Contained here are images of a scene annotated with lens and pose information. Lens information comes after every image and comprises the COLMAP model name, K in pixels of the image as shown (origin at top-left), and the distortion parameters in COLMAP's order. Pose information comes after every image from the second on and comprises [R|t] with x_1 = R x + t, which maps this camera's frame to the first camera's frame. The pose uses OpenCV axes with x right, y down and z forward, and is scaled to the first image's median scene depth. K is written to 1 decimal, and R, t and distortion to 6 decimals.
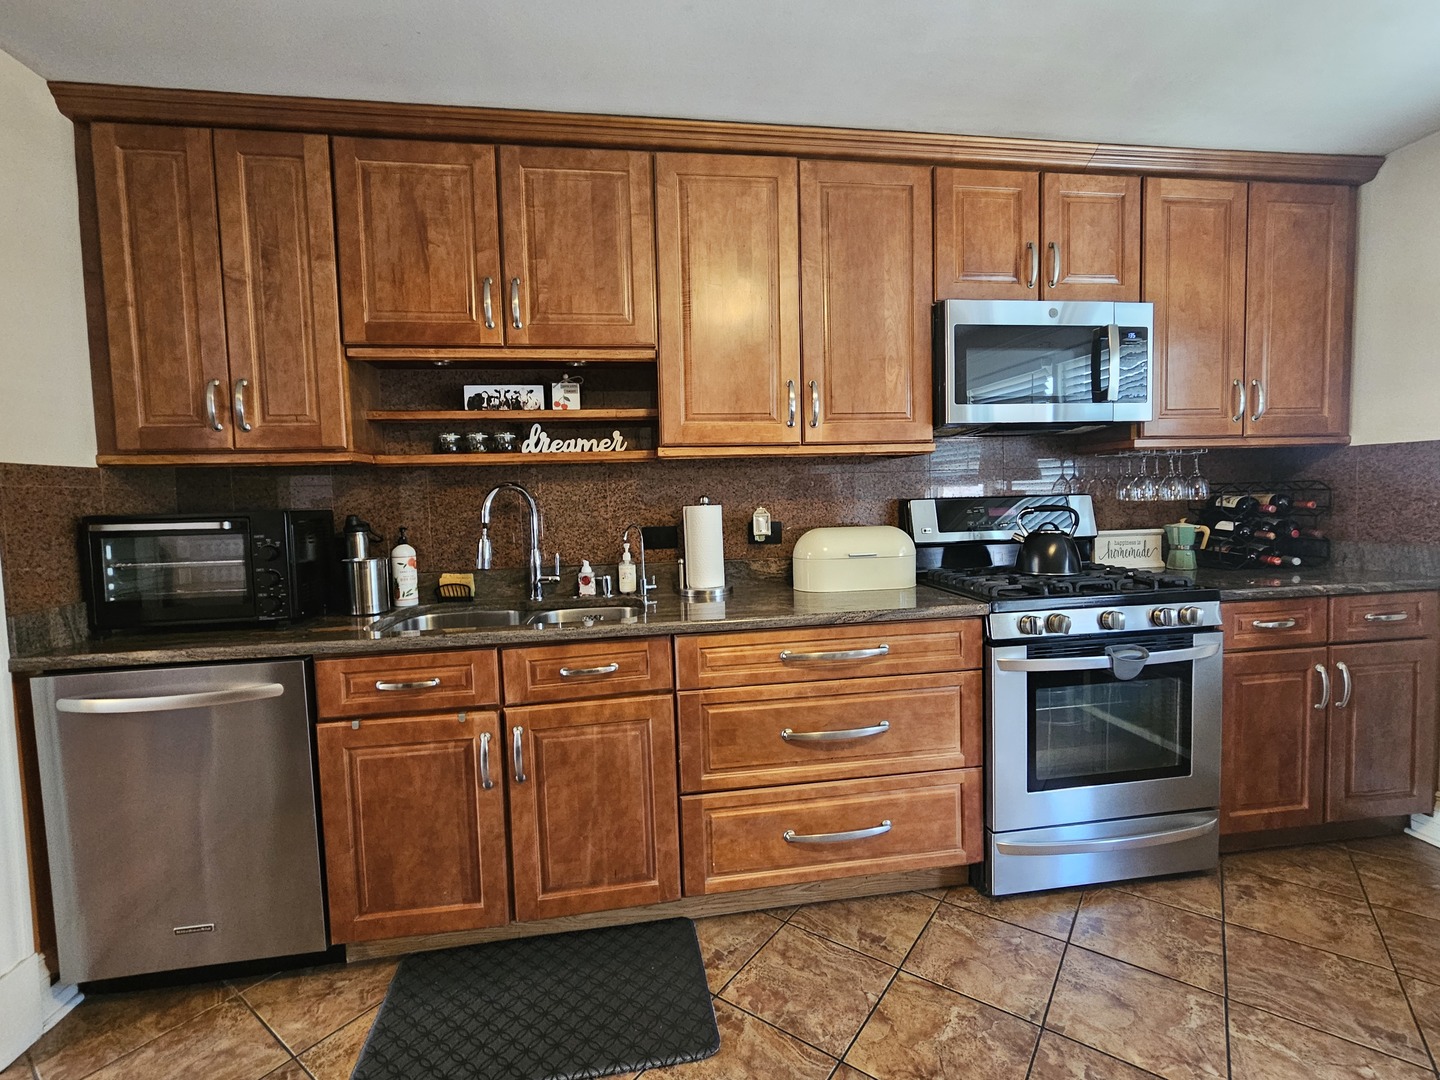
lens RADIAL K [[663.3, 0, 721.4], [0, 663.3, 533.4], [0, 0, 1]] dist [-0.002874, 0.003133]
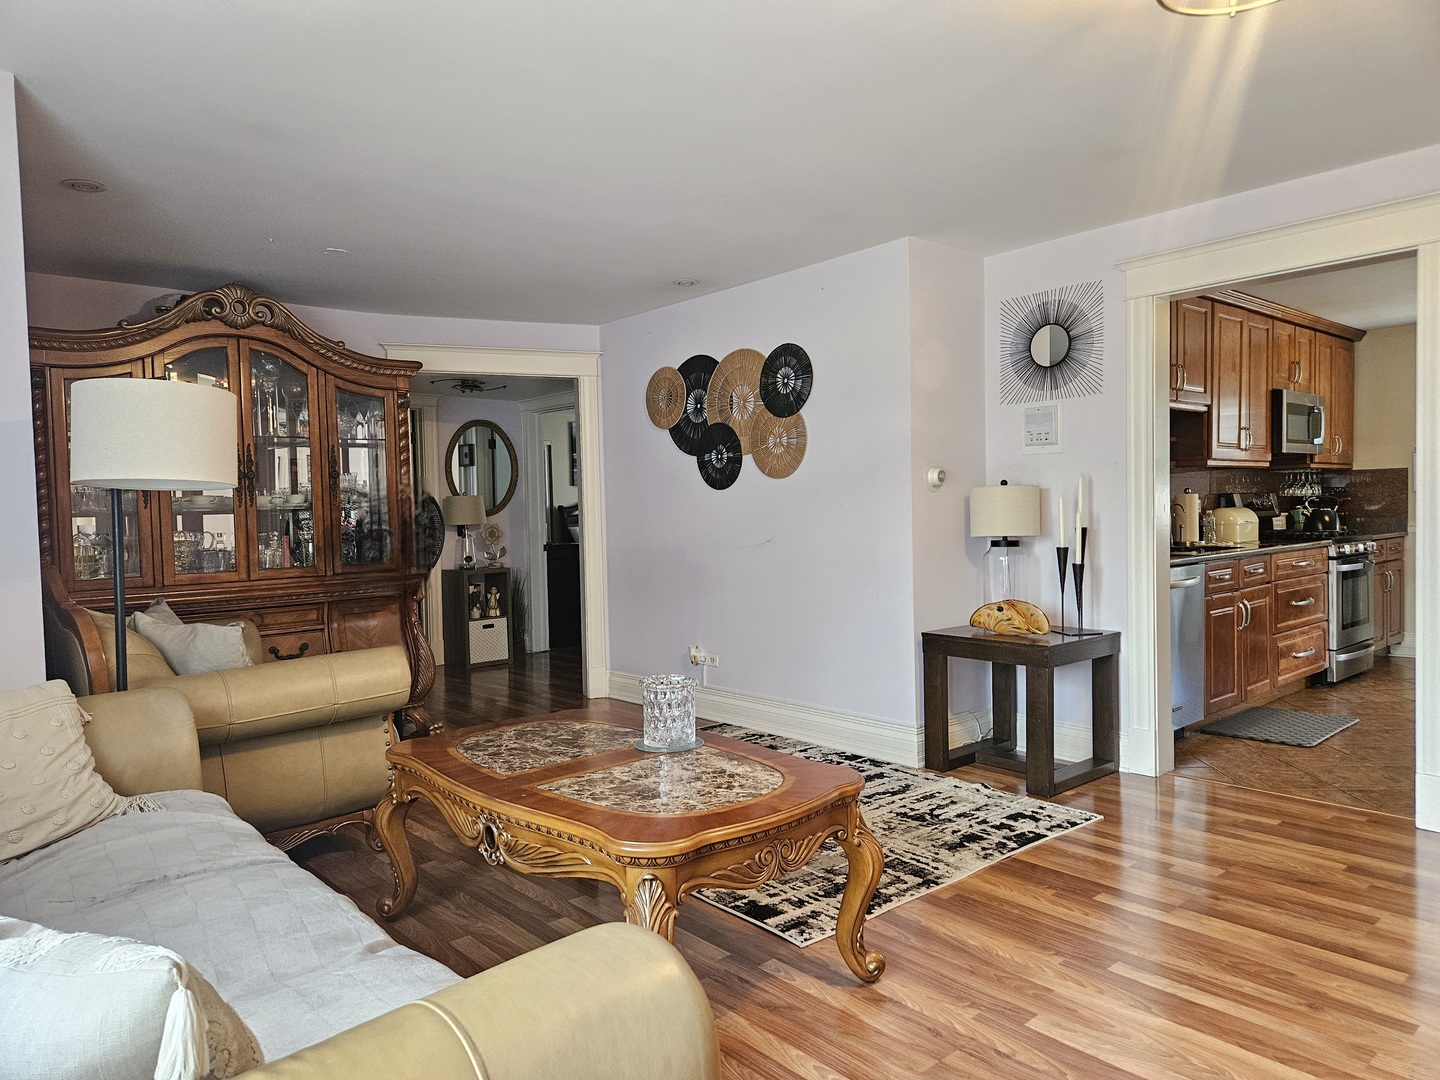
lens RADIAL K [[961.9, 0, 705.4], [0, 961.9, 542.0], [0, 0, 1]] dist [0.074847, -0.058380]
pose [[0.841156, -0.011395, 0.540672, -2.728865], [0.033055, 0.998992, -0.030371, 0.131215], [-0.539781, 0.043418, 0.840685, -0.499344]]
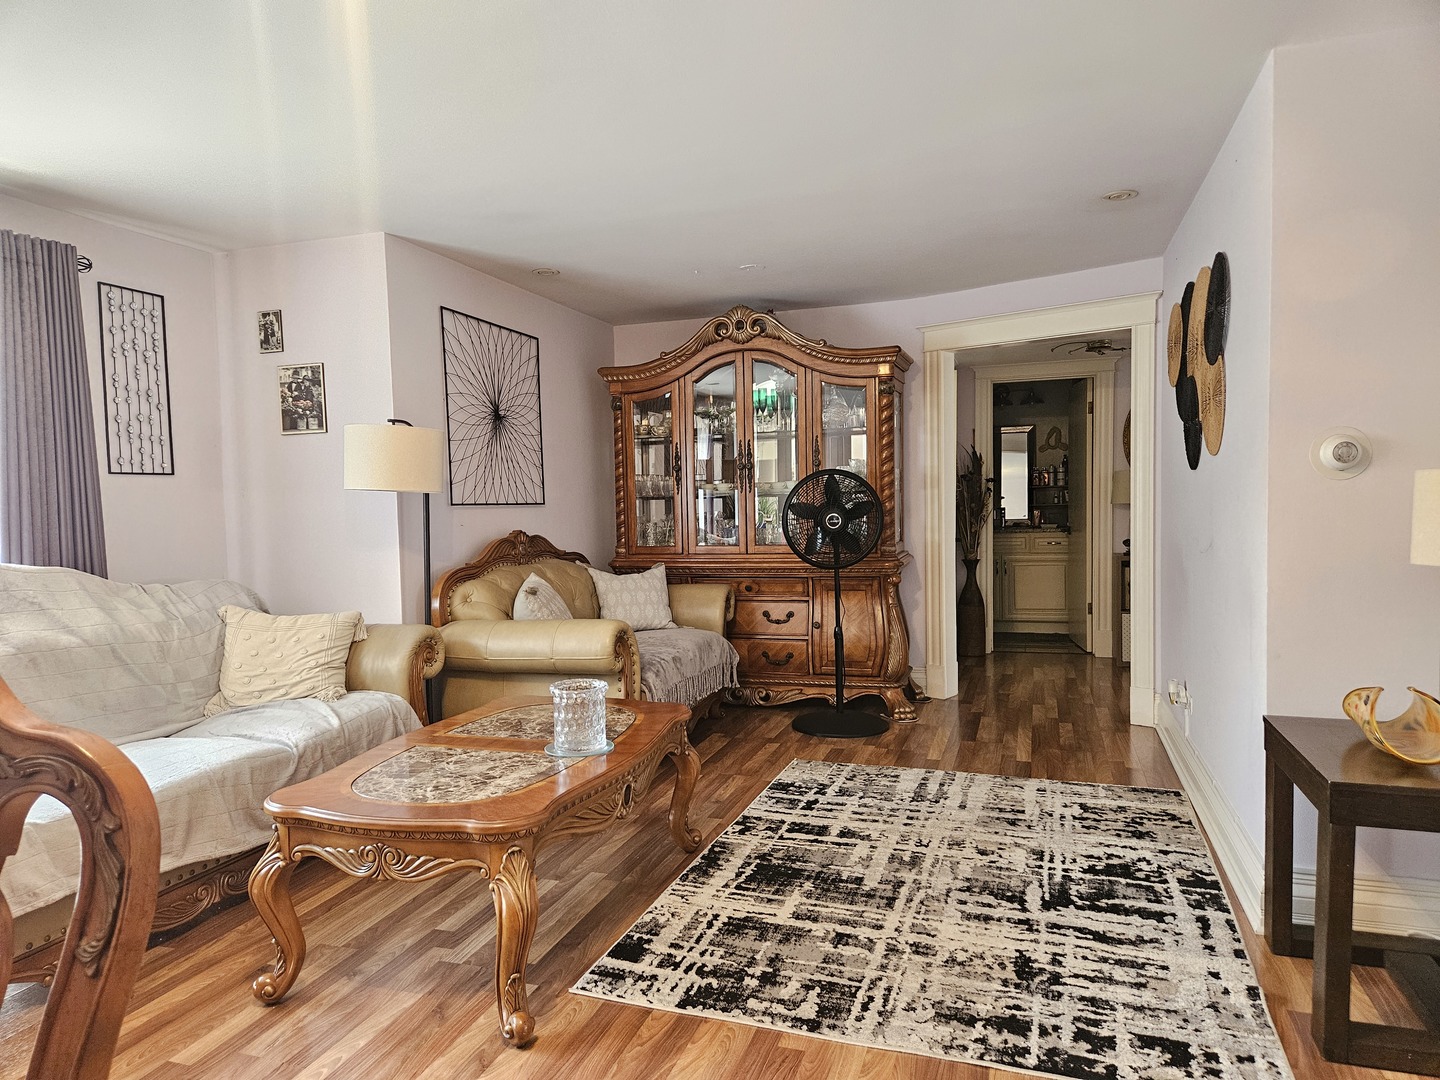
lens RADIAL K [[961.9, 0, 705.6], [0, 961.9, 543.2], [0, 0, 1]] dist [0.074847, -0.058380]
pose [[0.887091, 0.030397, -0.460593, -1.279551], [-0.028447, 0.999533, 0.011176, 0.061404], [0.460718, 0.003188, 0.887541, -0.457490]]
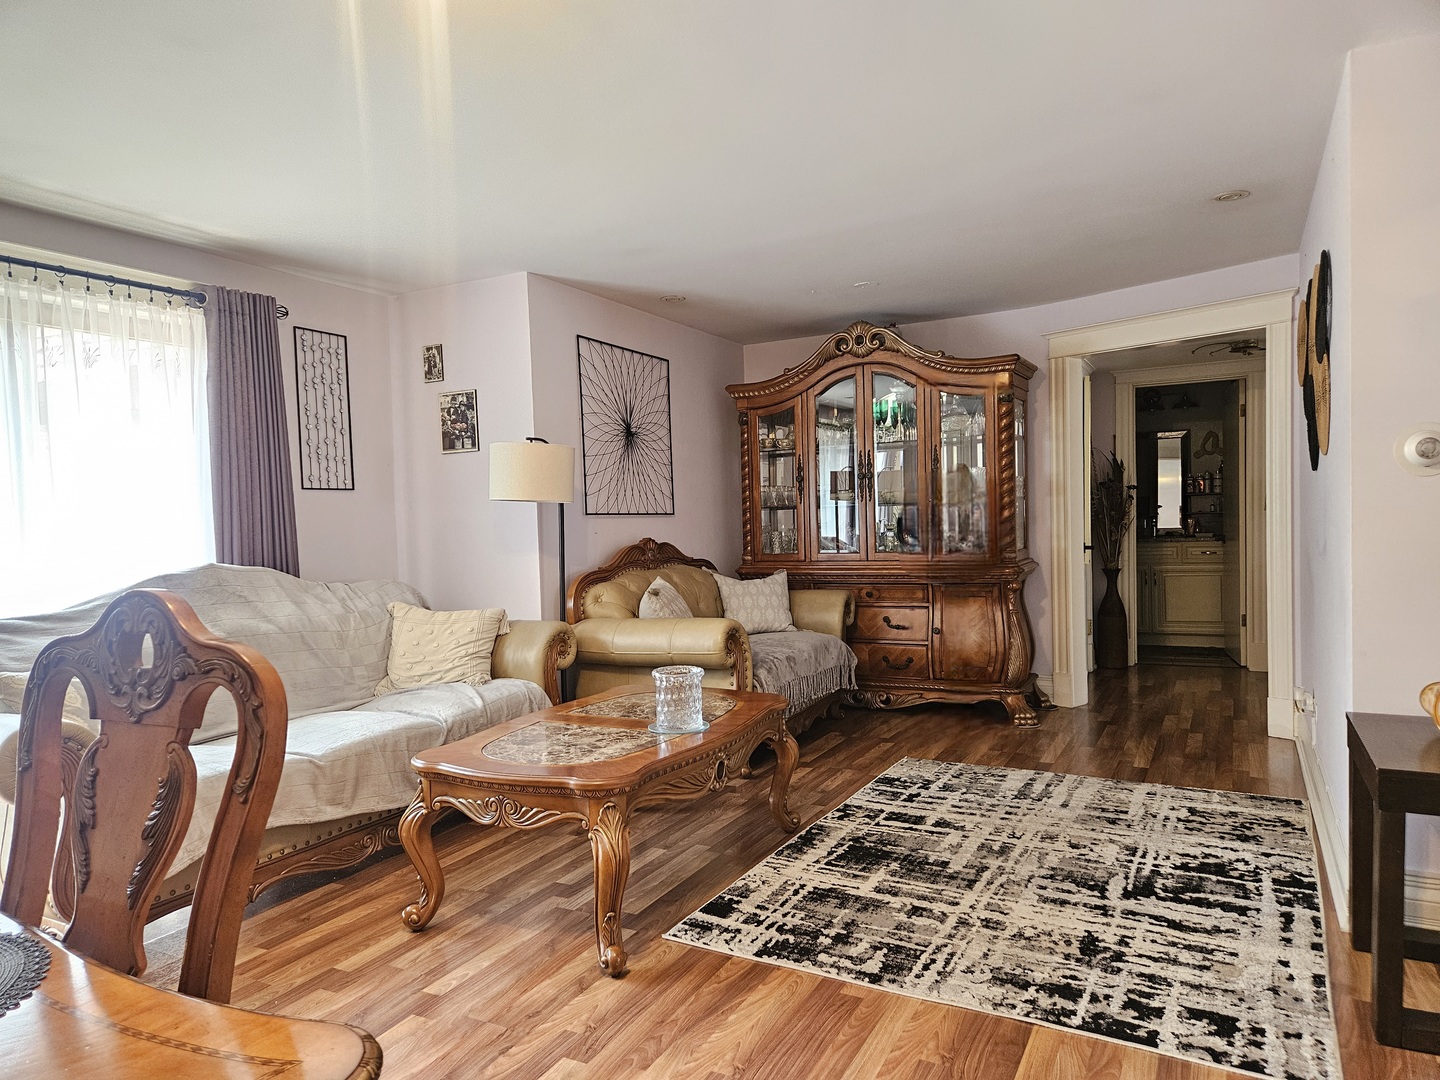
lens RADIAL K [[961.9, 0, 705.7], [0, 961.9, 549.8], [0, 0, 1]] dist [0.074847, -0.058380]
pose [[0.798653, 0.024310, -0.601301, -1.118588], [-0.025956, 0.999645, 0.005939, 0.081419], [0.601232, 0.010864, 0.799000, -0.517799]]
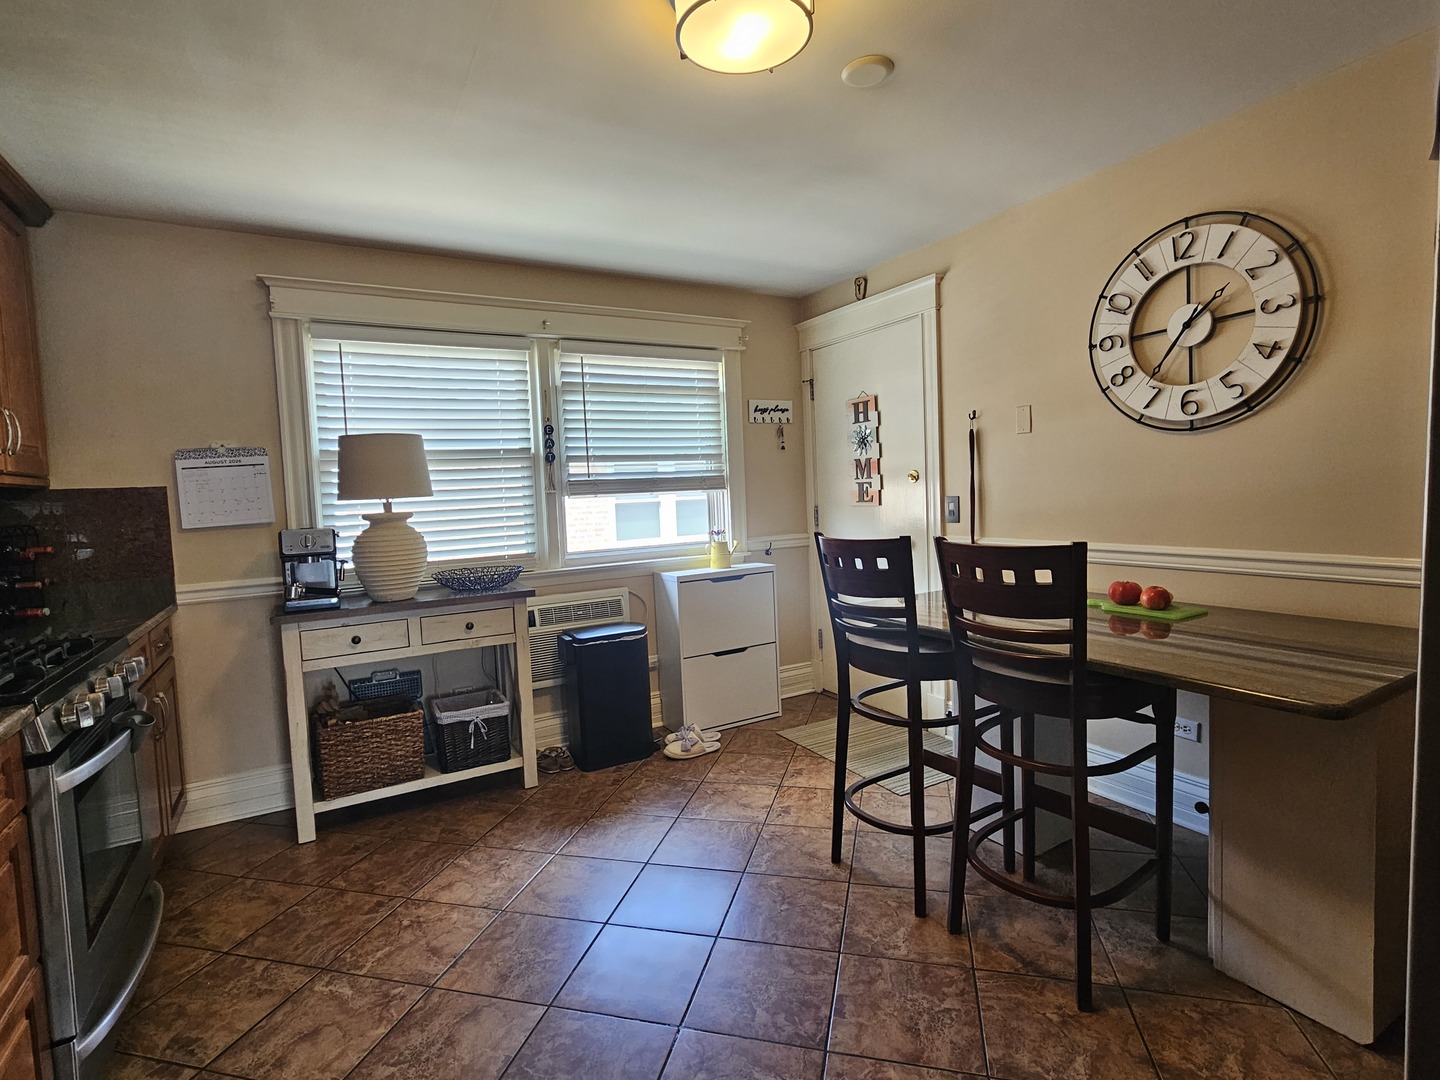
lens RADIAL K [[708.7, 0, 721.5], [0, 708.7, 533.1], [0, 0, 1]] dist [-0.000337, 0.001671]
pose [[-0.360847, -0.015189, 0.932501, -0.466631], [0.105681, 0.992761, 0.057066, -0.027354], [-0.926618, 0.119140, -0.356630, 0.554823]]
